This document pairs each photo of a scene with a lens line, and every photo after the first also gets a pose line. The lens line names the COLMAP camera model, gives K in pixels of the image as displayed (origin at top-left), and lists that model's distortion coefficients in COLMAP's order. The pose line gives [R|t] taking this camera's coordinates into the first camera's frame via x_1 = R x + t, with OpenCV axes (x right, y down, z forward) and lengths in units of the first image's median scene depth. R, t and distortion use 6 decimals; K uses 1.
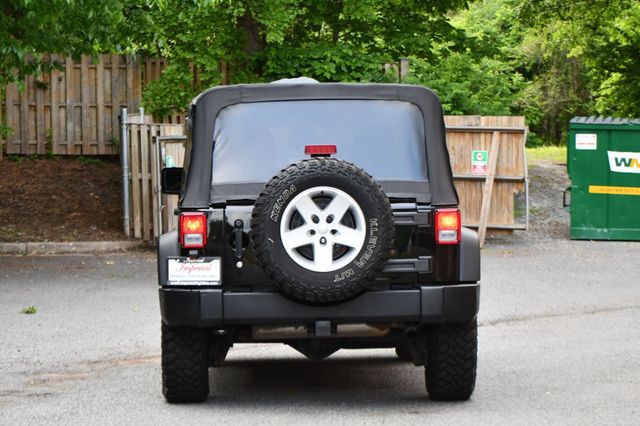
lens RADIAL K [[2179.5, 0, 320.0], [0, 2179.5, 213.0], [0, 0, 1]] dist [-0.214620, -1.181589]
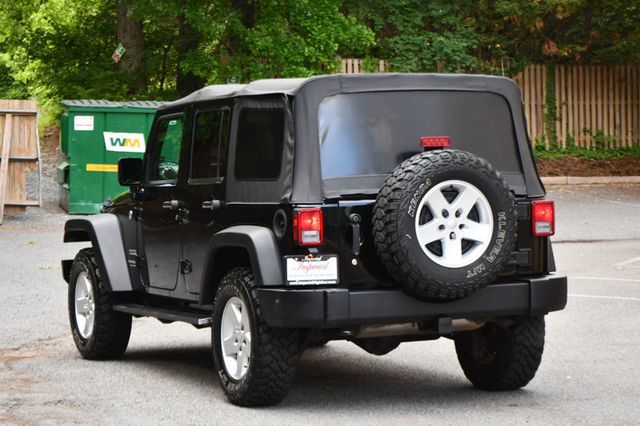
lens RADIAL K [[1945.3, 0, 320.0], [0, 1945.3, 213.0], [0, 0, 1]] dist [-0.149134, -0.483570]
pose [[0.940813, -0.016537, 0.338523, -0.342156], [0.011405, 0.999788, 0.017144, -0.012770], [-0.338735, -0.012269, 0.940802, 0.198086]]
